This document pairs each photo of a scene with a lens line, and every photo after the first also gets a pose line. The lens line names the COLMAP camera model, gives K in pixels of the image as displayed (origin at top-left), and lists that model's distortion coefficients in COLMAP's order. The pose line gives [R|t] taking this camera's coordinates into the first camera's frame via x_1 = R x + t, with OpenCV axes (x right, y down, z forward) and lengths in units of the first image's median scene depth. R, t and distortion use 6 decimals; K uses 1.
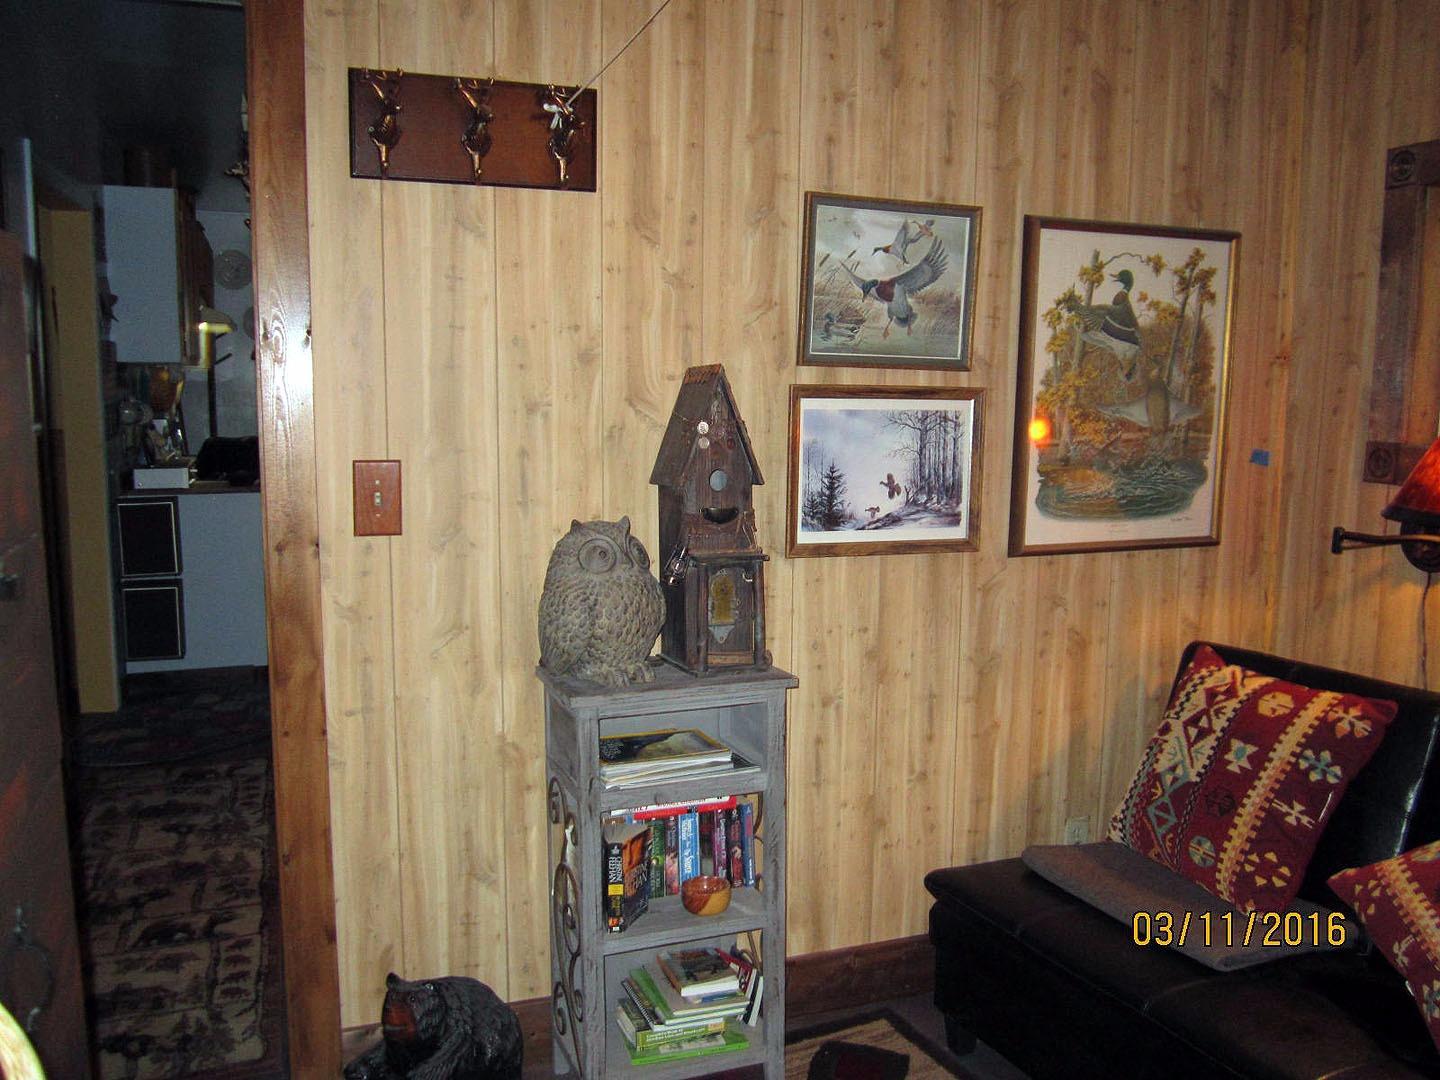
lens RADIAL K [[1198.1, 0, 721.4], [0, 1198.1, 542.2], [0, 0, 1]] dist [-0.031772, -0.006170]
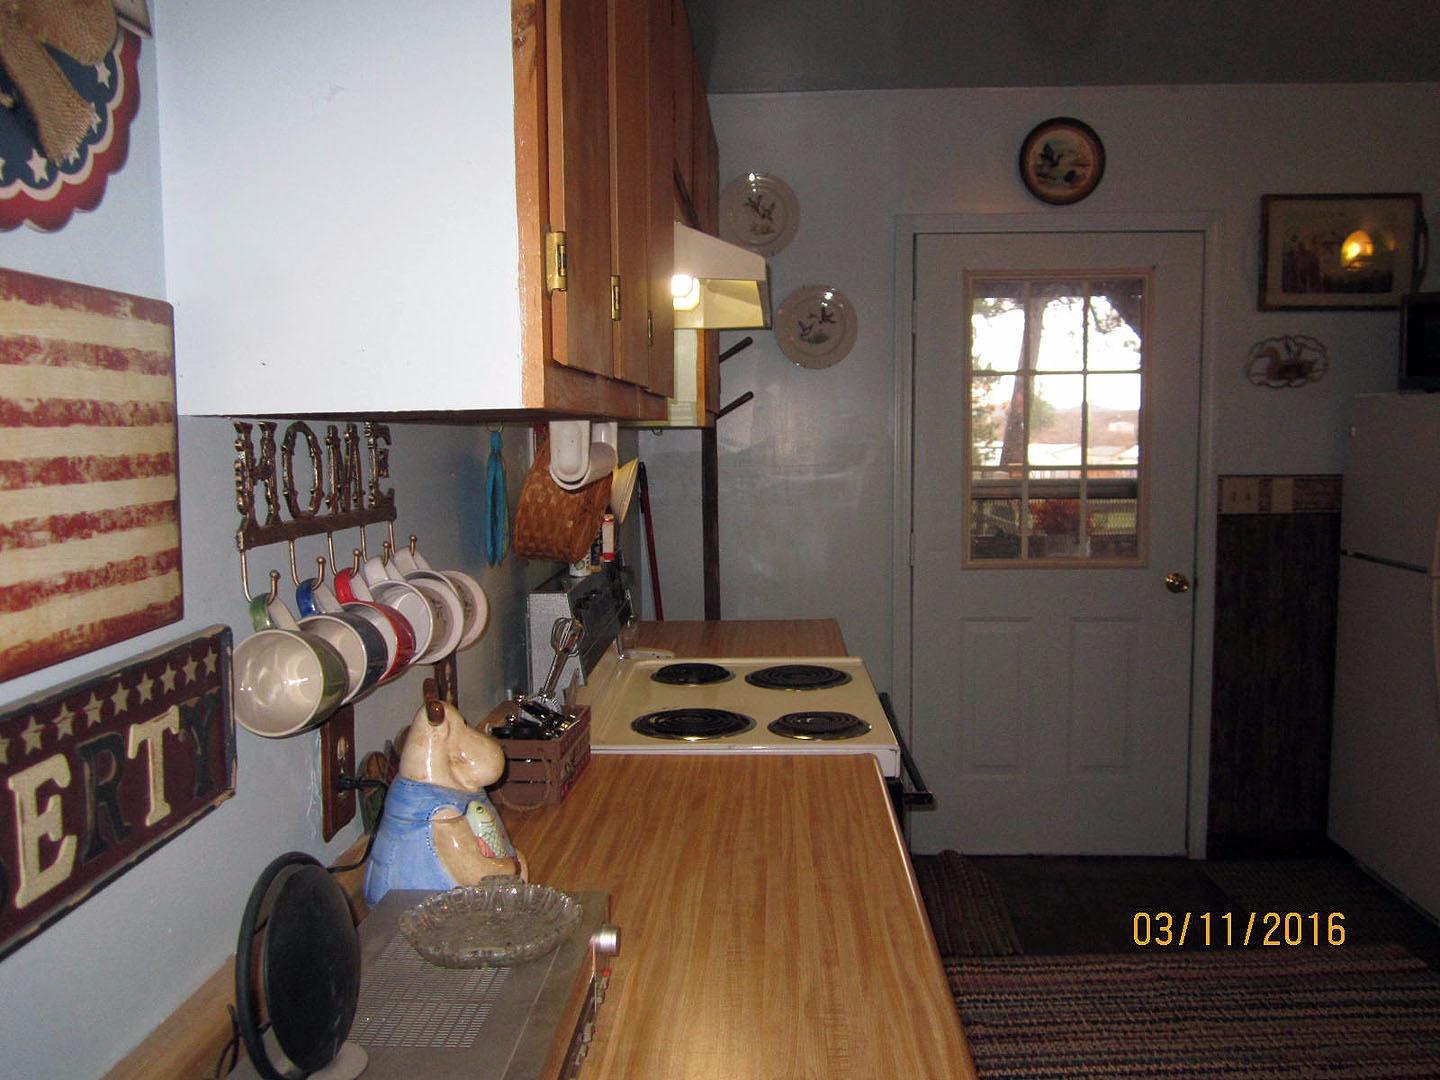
lens RADIAL K [[1198.1, 0, 720.4], [0, 1198.1, 538.1], [0, 0, 1]] dist [-0.031772, -0.006170]
pose [[0.922586, 0.022719, -0.385121, -0.252547], [-0.038406, 0.998714, -0.033088, -0.089884], [0.383874, 0.045317, 0.922273, 0.592588]]
